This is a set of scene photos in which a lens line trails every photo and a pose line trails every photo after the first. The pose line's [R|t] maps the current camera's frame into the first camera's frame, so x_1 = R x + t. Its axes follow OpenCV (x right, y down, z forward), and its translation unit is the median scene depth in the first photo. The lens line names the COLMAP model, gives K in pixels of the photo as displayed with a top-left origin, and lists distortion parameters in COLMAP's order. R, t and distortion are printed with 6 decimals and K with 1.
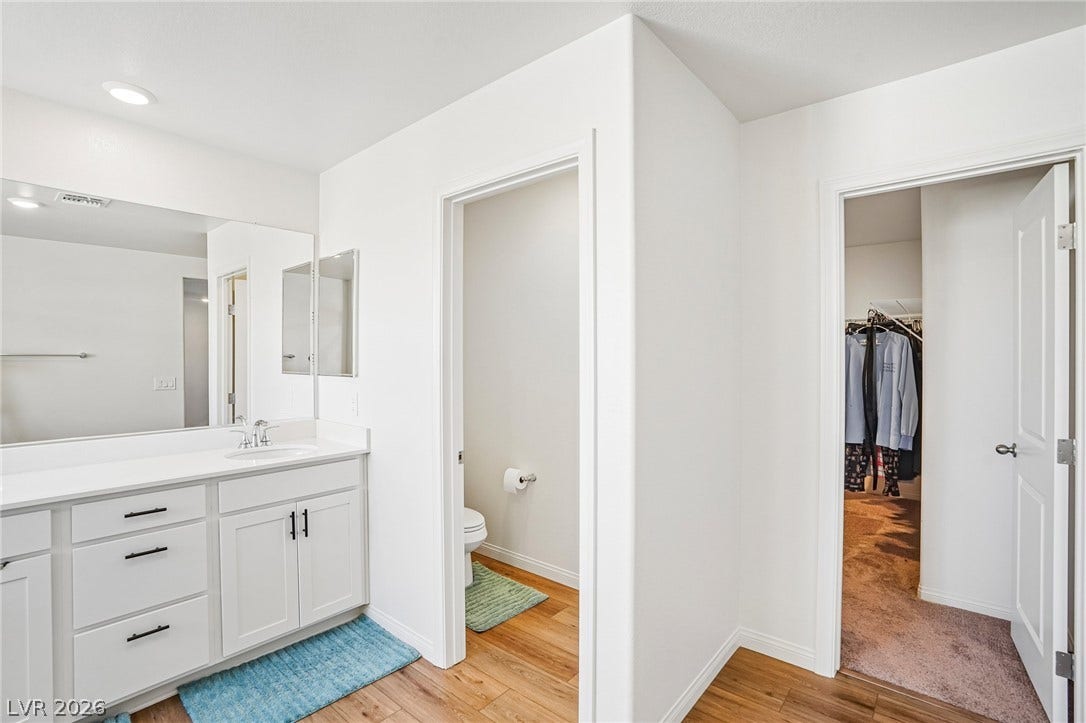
lens RADIAL K [[506.5, 0, 546.9], [0, 506.5, 362.1], [0, 0, 1]] dist [-0.044836, 0.011938]
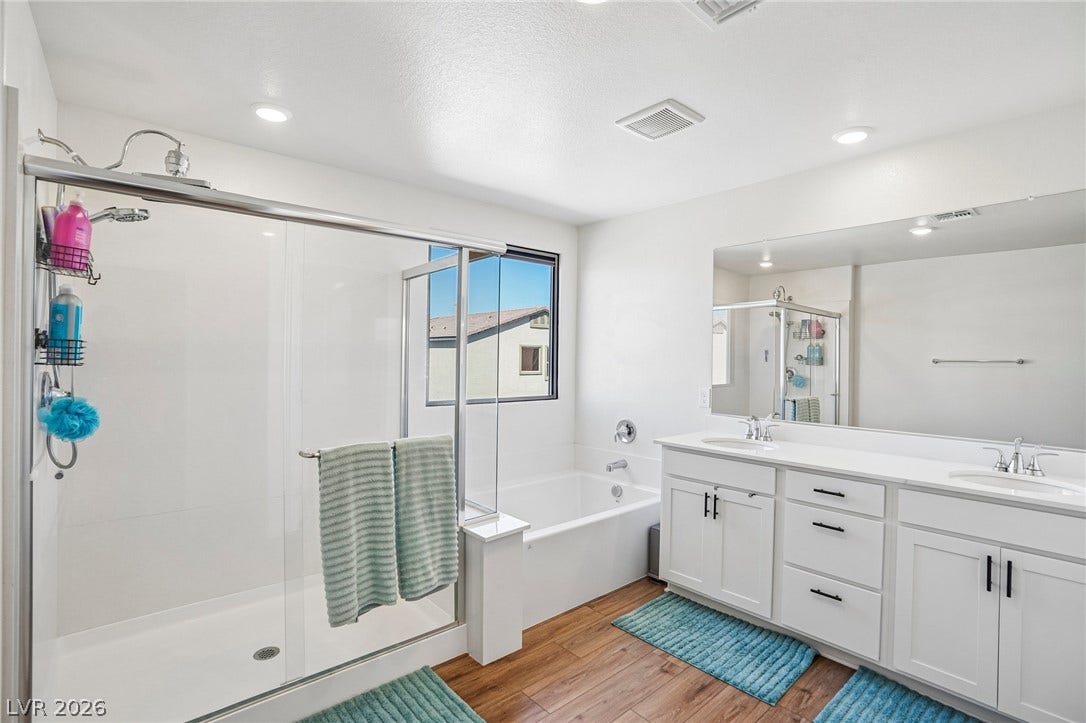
lens RADIAL K [[506.5, 0, 547.5], [0, 506.5, 353.0], [0, 0, 1]] dist [-0.044836, 0.011938]
pose [[-0.161153, -0.005413, -0.986915, 0.431168], [-0.017204, 0.999848, -0.002675, -0.013870], [0.986780, 0.016548, -0.161221, 0.471769]]
